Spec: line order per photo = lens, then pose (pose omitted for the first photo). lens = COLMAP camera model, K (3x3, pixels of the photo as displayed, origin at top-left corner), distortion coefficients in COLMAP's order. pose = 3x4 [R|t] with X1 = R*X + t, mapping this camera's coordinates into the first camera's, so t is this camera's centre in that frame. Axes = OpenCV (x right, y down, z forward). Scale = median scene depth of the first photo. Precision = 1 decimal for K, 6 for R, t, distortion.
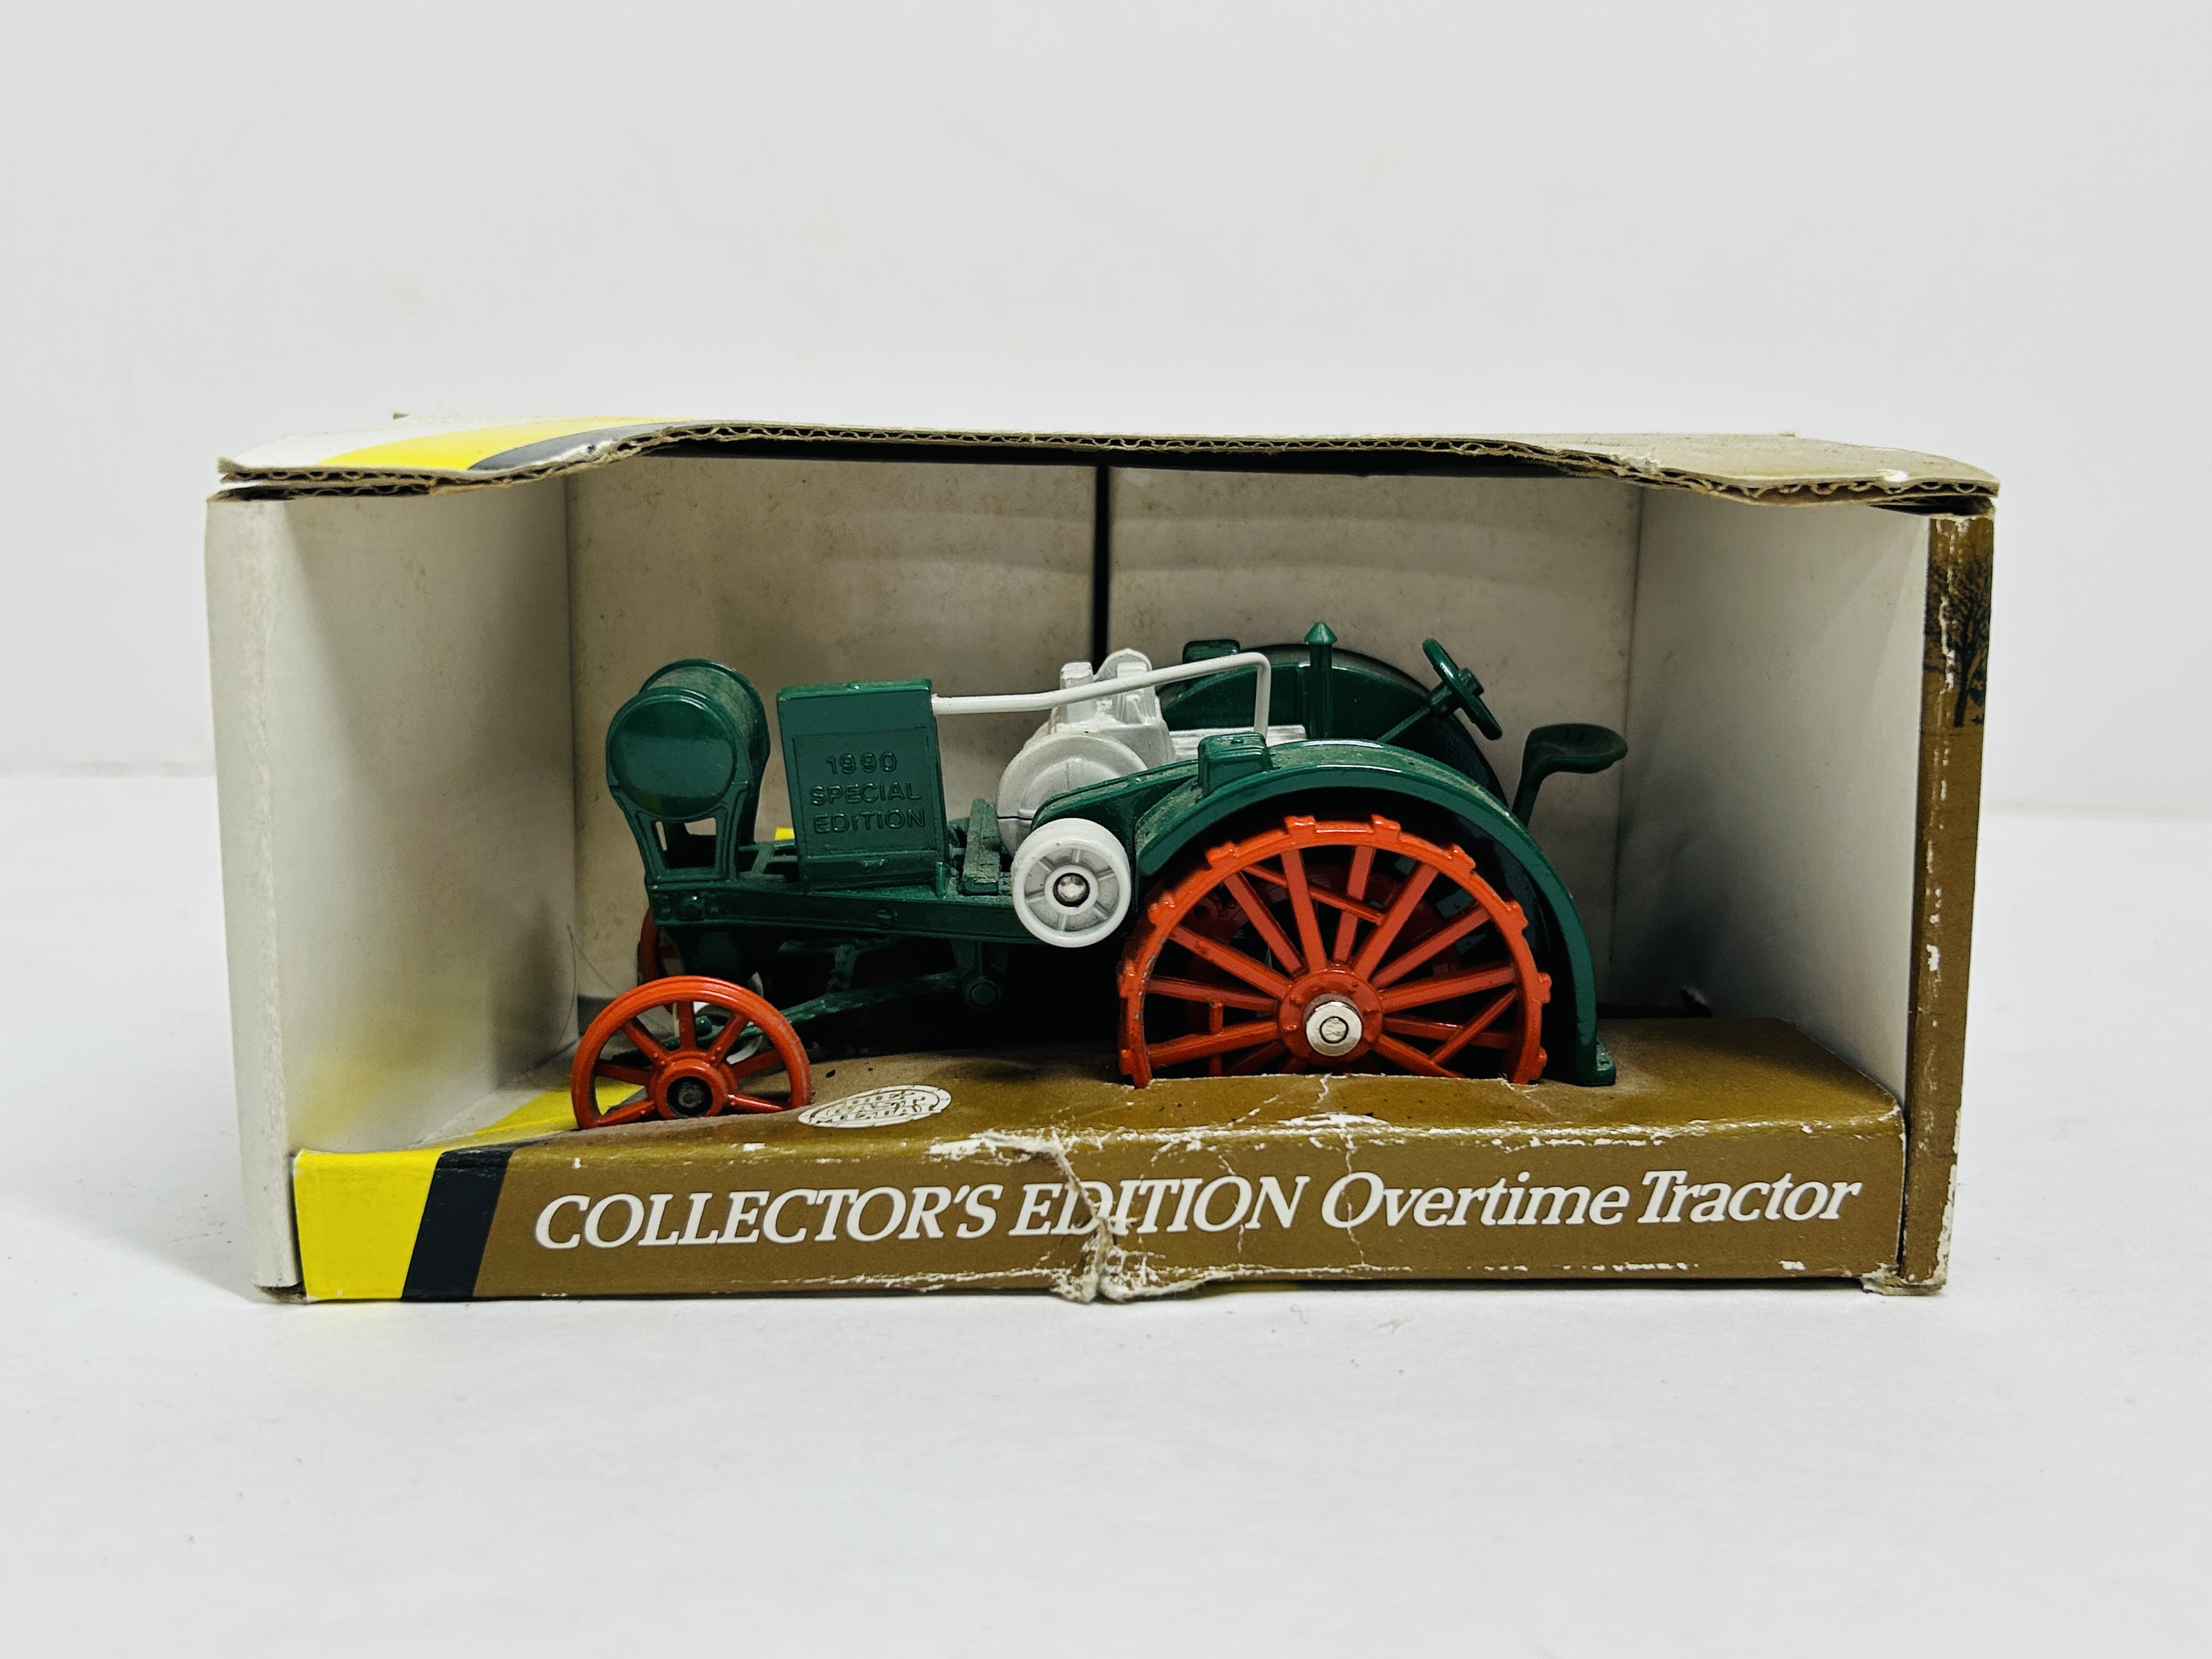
lens RADIAL K [[2237.4, 0, 1123.1], [0, 2237.4, 829.6], [0, 0, 1]] dist [0.026245, -0.010077]
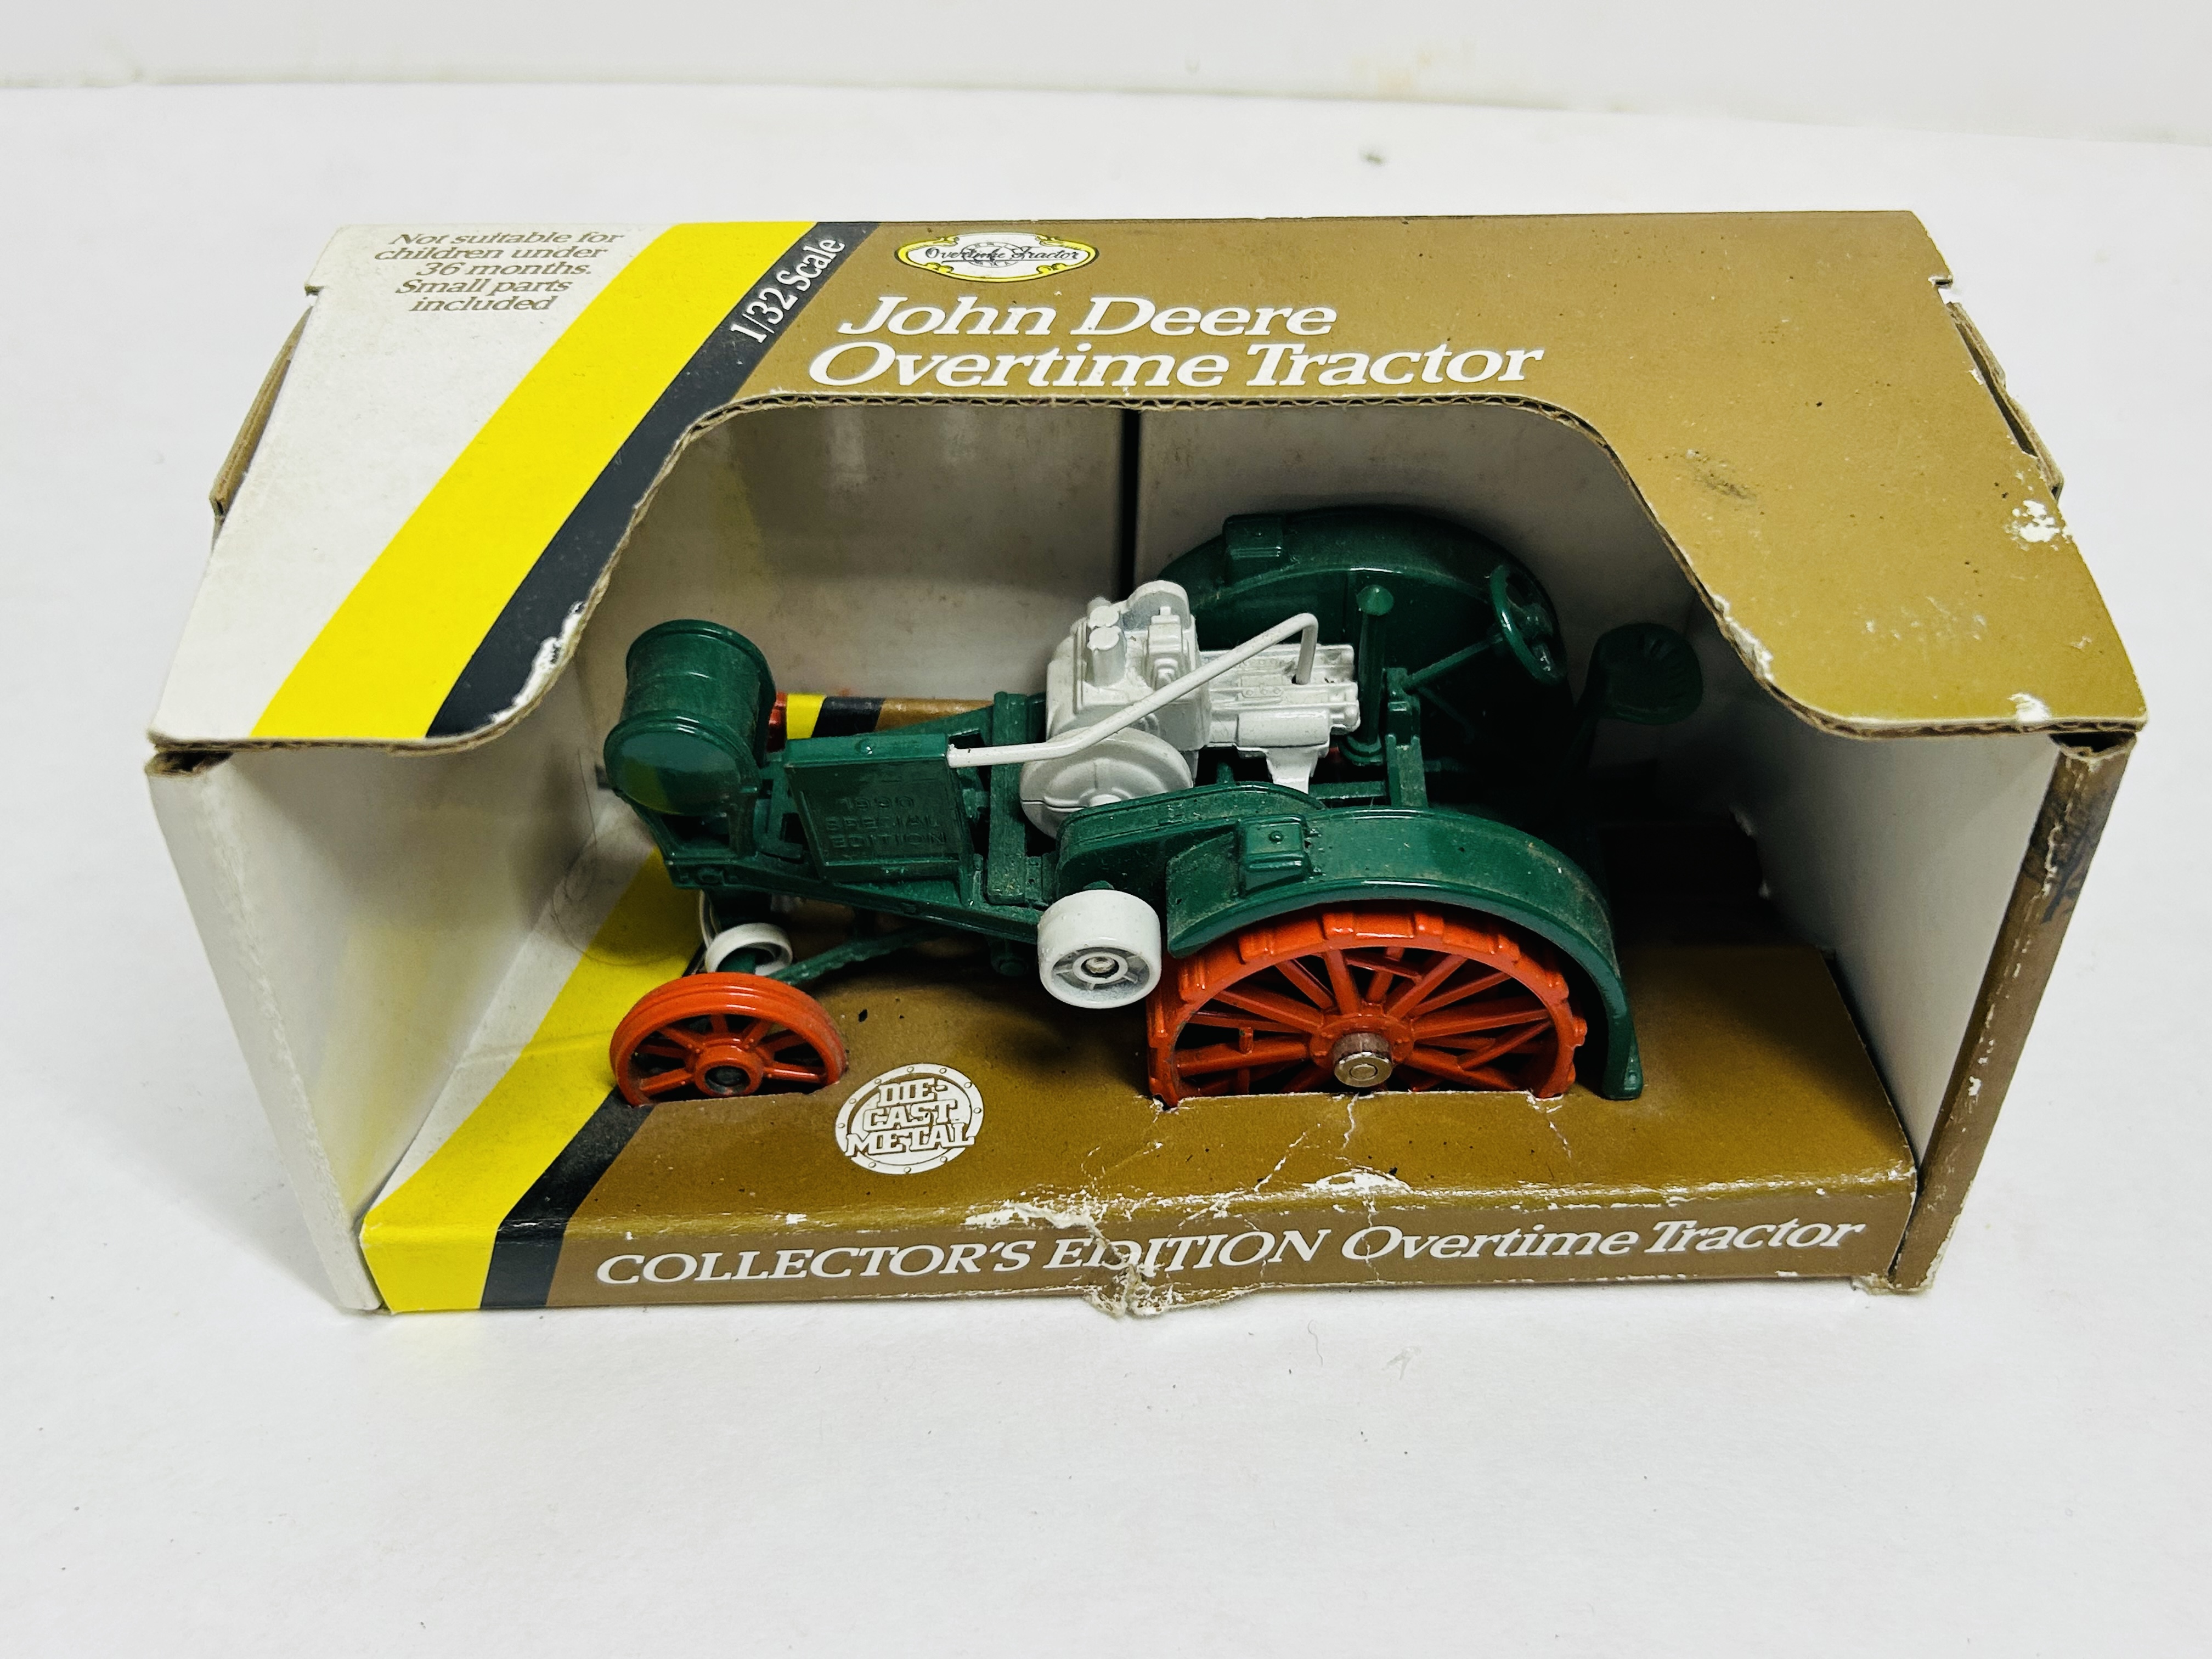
lens RADIAL K [[2262.7, 0, 1106.0], [0, 2262.7, 829.5], [0, 0, 1]] dist [0.005677, 0.020676]
pose [[0.999767, 0.006334, -0.020643, -0.000657], [0.005160, 0.858224, 0.513250, -0.542439], [0.020967, -0.513237, 0.857991, 0.192574]]
